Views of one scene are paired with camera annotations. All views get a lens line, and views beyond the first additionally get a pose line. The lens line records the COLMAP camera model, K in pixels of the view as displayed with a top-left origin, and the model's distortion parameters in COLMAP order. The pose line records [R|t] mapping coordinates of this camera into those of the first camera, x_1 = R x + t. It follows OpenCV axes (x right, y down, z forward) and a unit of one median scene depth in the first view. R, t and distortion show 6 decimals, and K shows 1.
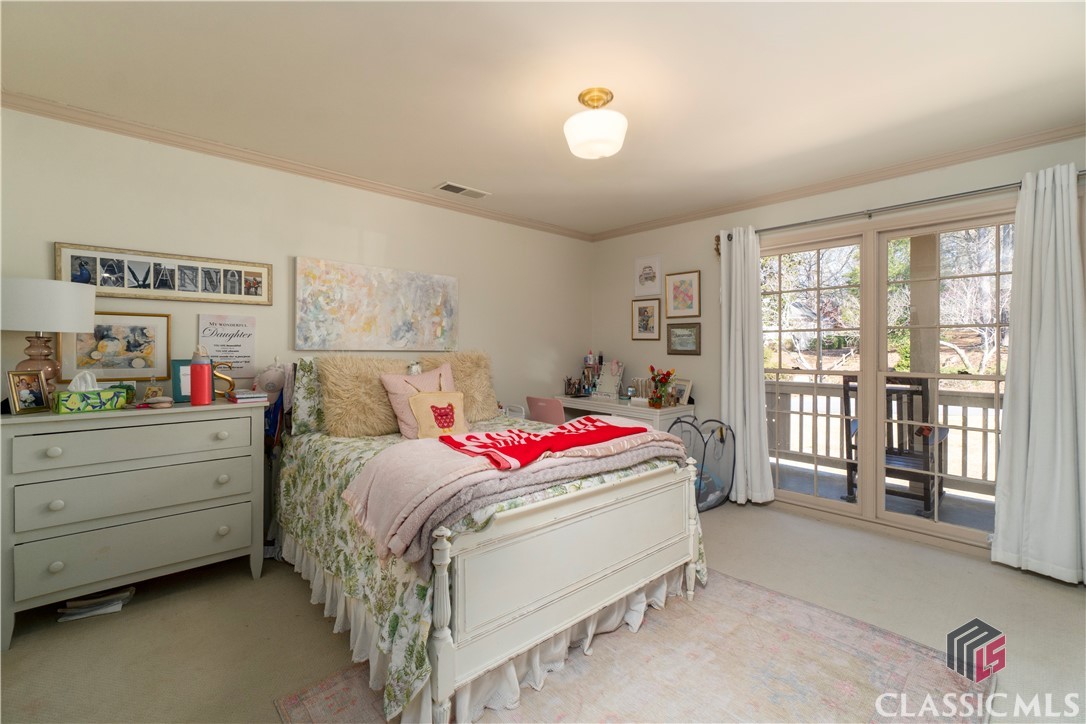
lens RADIAL K [[472.8, 0, 542.8], [0, 472.8, 358.3], [0, 0, 1]] dist [-0.001116, -0.000008]
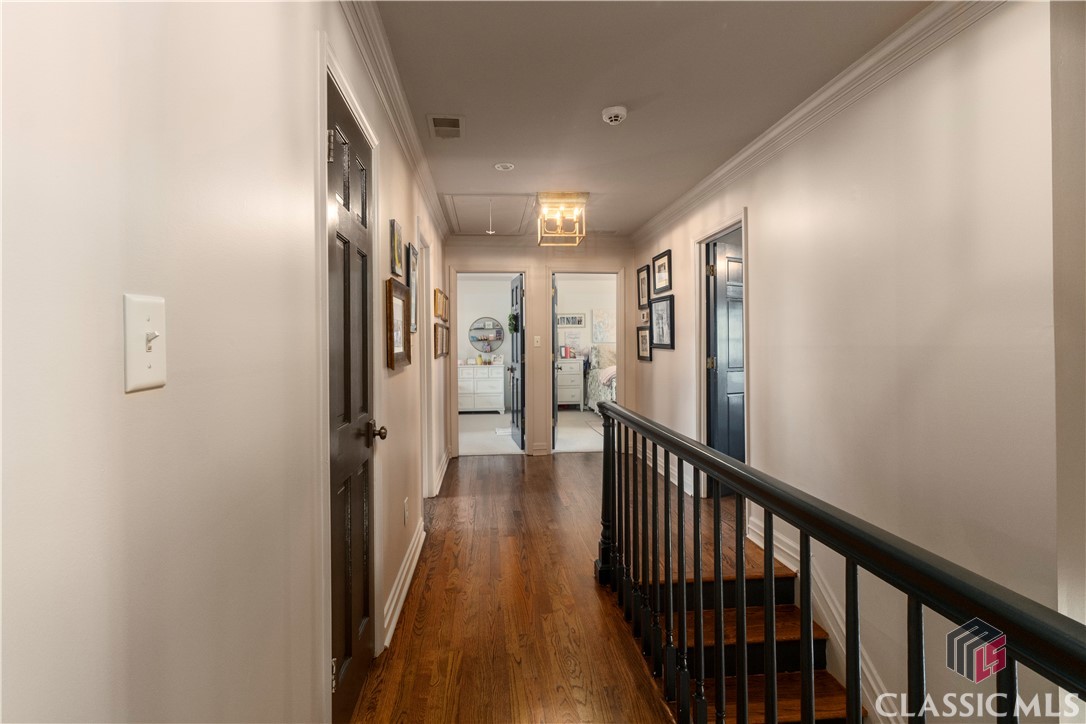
lens RADIAL K [[506.7, 0, 542.3], [0, 506.7, 352.6], [0, 0, 1]] dist [-0.000068, 0.000000]
pose [[0.811573, -0.005426, -0.584226, 1.183000], [0.012854, 0.999881, 0.008569, 0.015084], [0.584110, -0.014464, 0.811546, -1.932986]]
